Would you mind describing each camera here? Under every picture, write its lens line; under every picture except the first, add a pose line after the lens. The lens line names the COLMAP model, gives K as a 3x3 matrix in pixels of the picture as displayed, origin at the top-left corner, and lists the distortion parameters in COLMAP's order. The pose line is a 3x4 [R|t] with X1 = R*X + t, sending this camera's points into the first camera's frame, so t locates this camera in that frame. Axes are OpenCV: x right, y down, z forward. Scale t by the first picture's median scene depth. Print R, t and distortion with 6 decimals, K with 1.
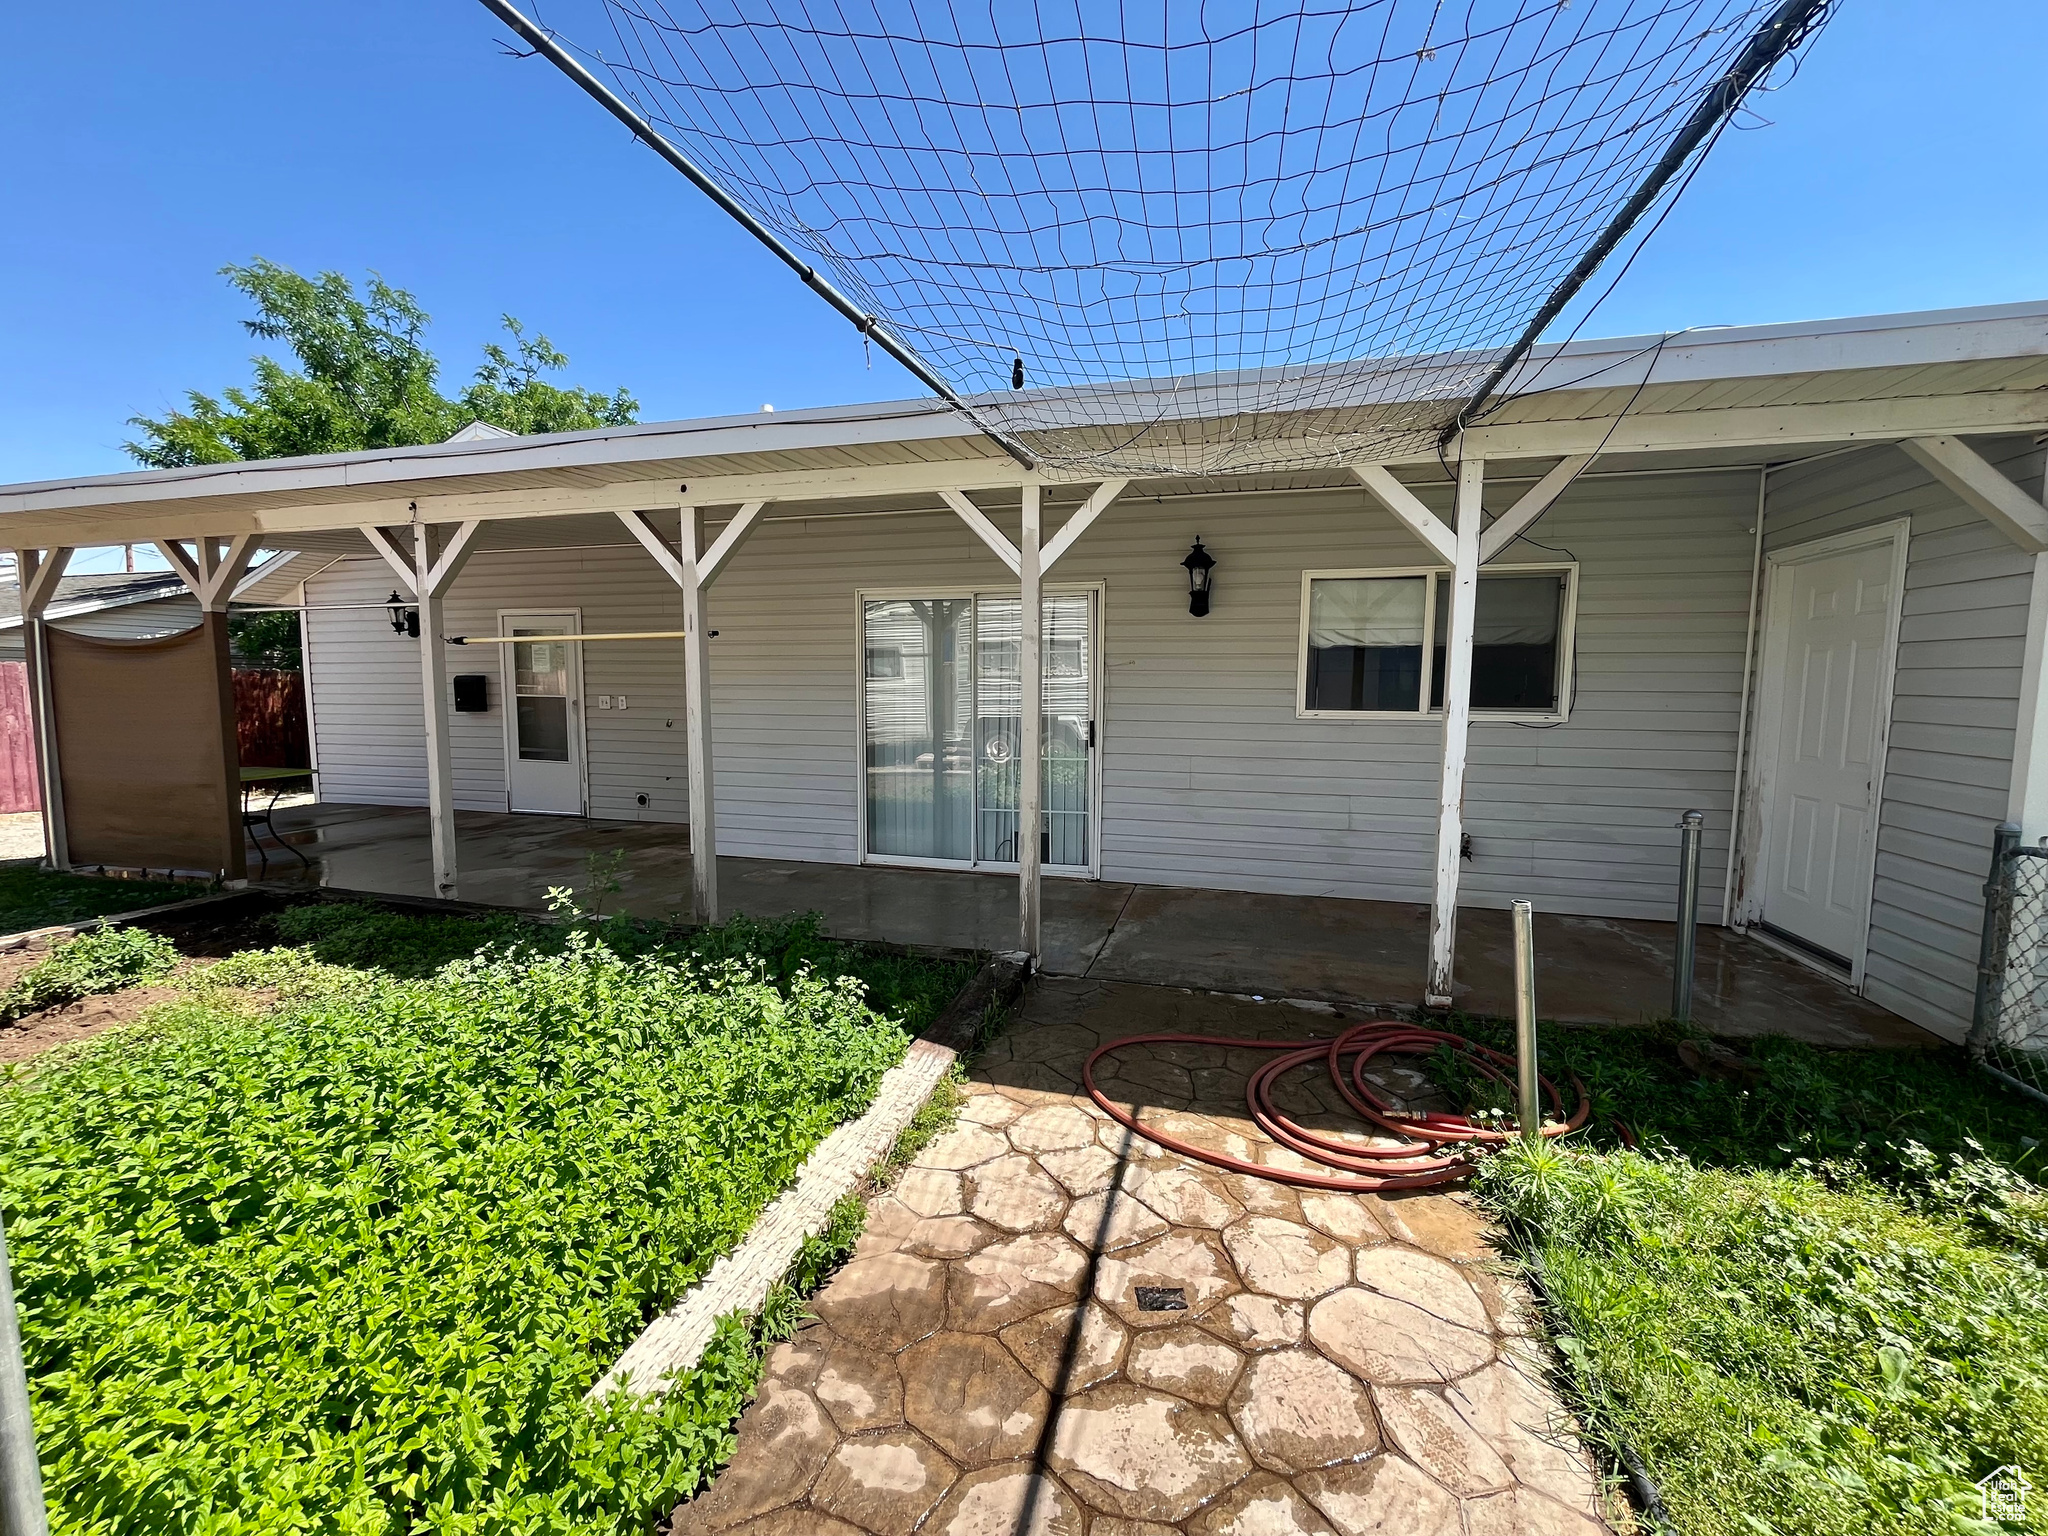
lens RADIAL K [[825.4, 0, 1025.1], [0, 825.4, 764.5], [0, 0, 1]] dist [-0.000775, -0.000950]
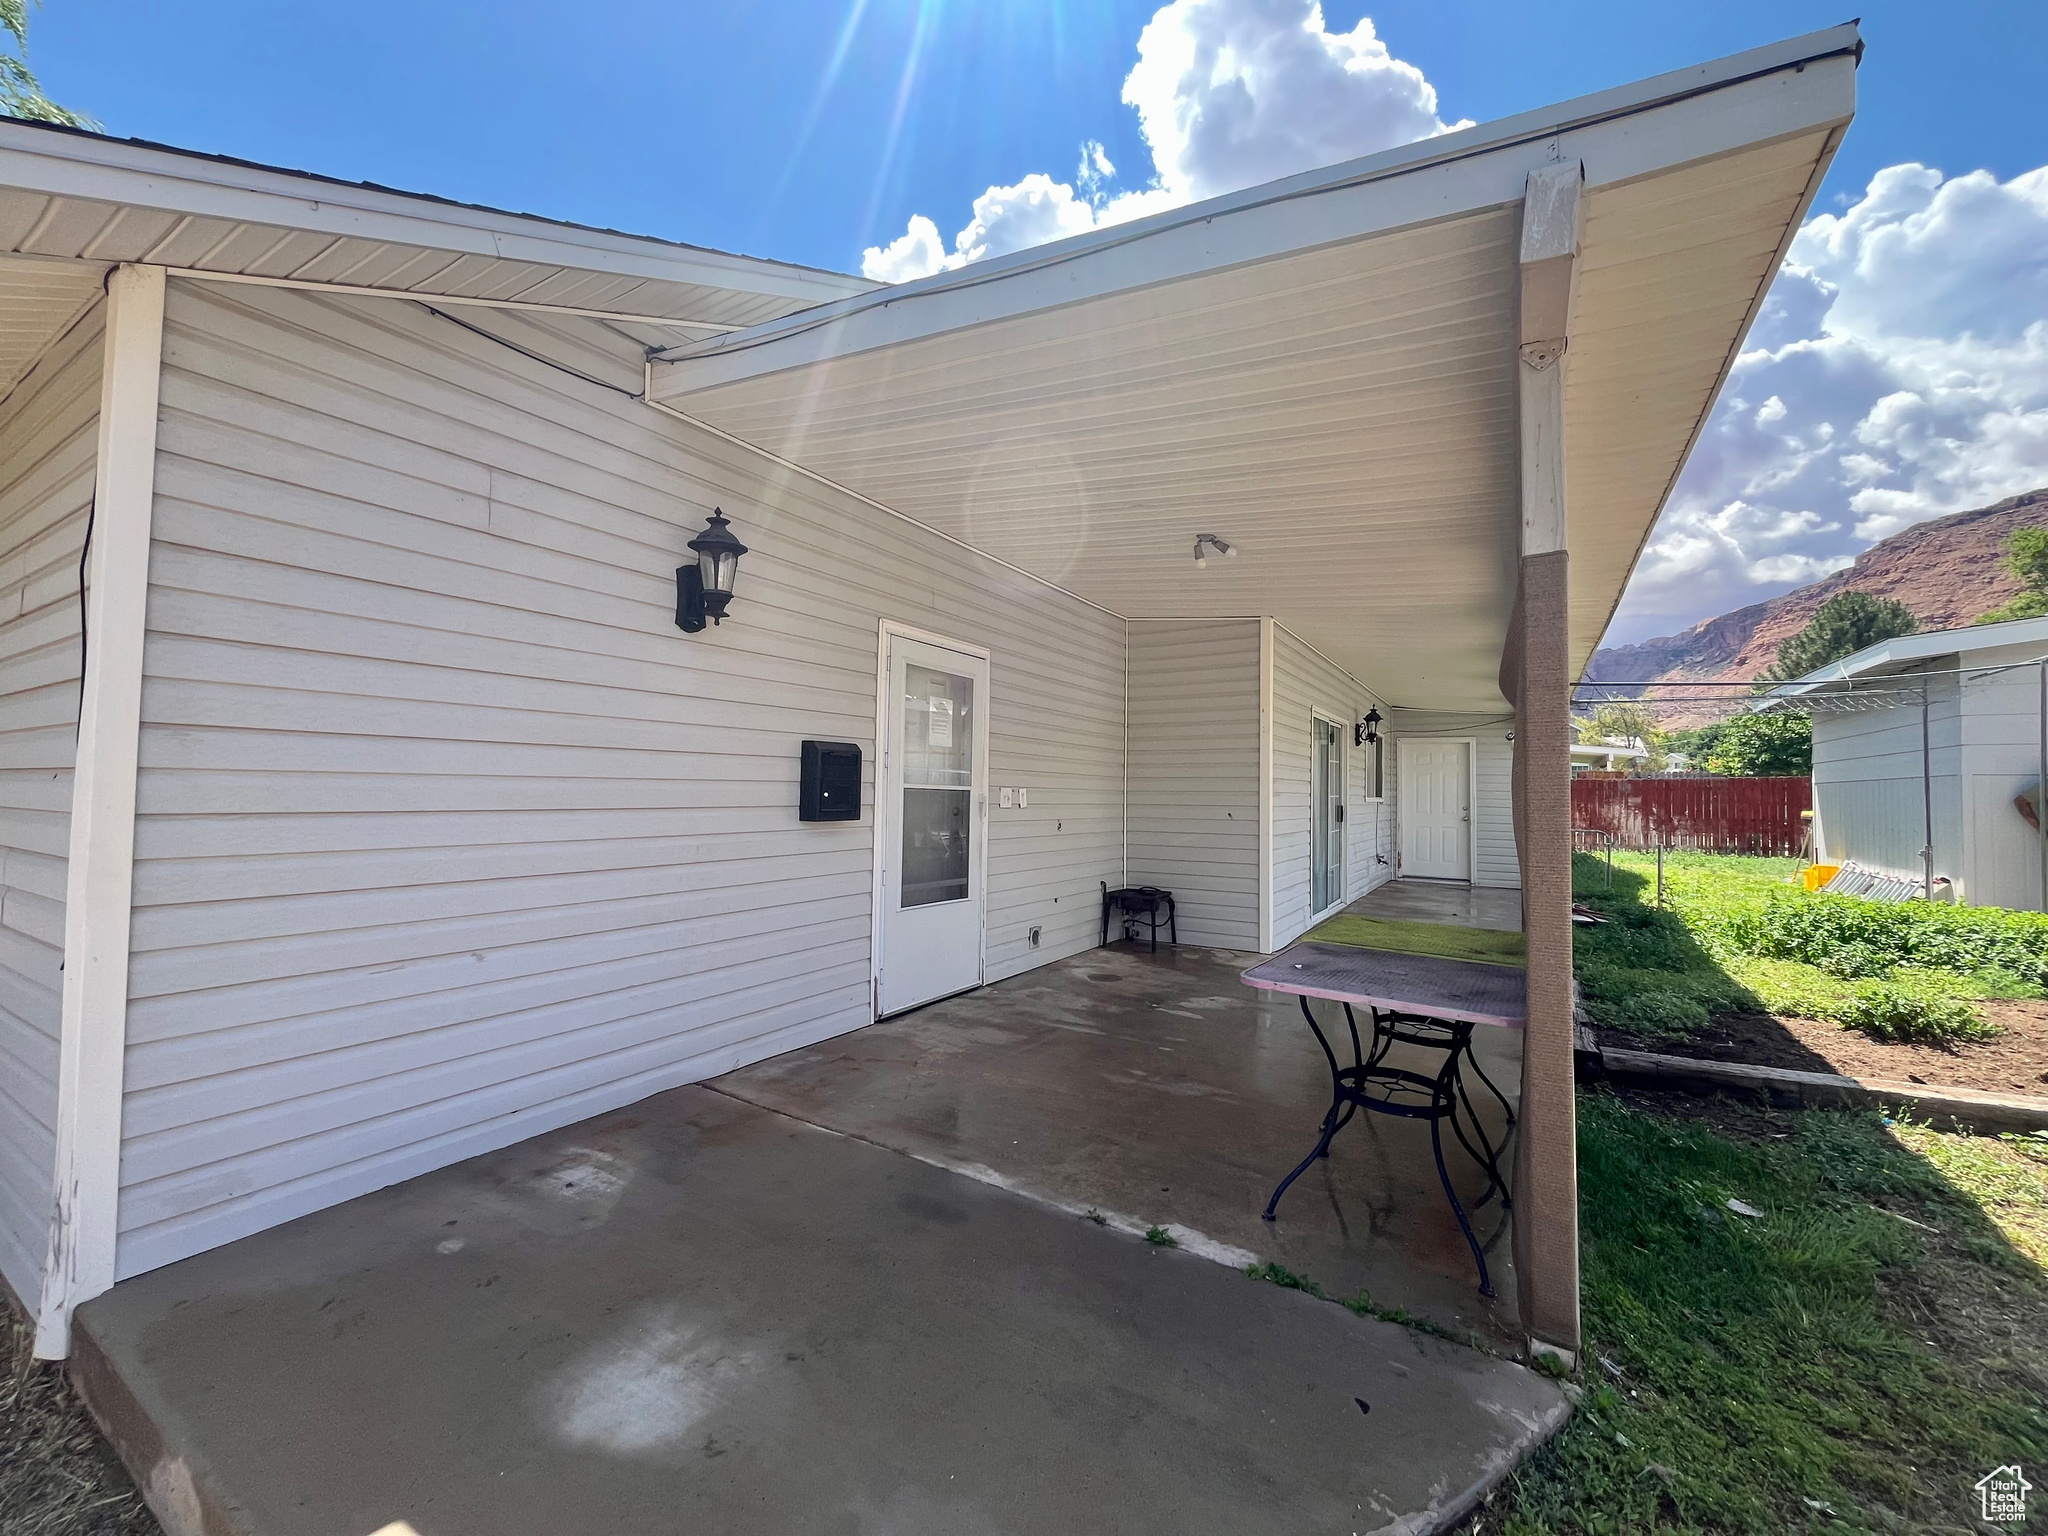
lens RADIAL K [[825.4, 0, 1025.1], [0, 825.4, 764.5], [0, 0, 1]] dist [-0.000775, -0.000950]
pose [[0.261353, 0.032504, 0.964696, -2.986668], [0.079134, 0.995347, -0.054976, -0.169532], [-0.961994, 0.090708, 0.257565, 2.141553]]
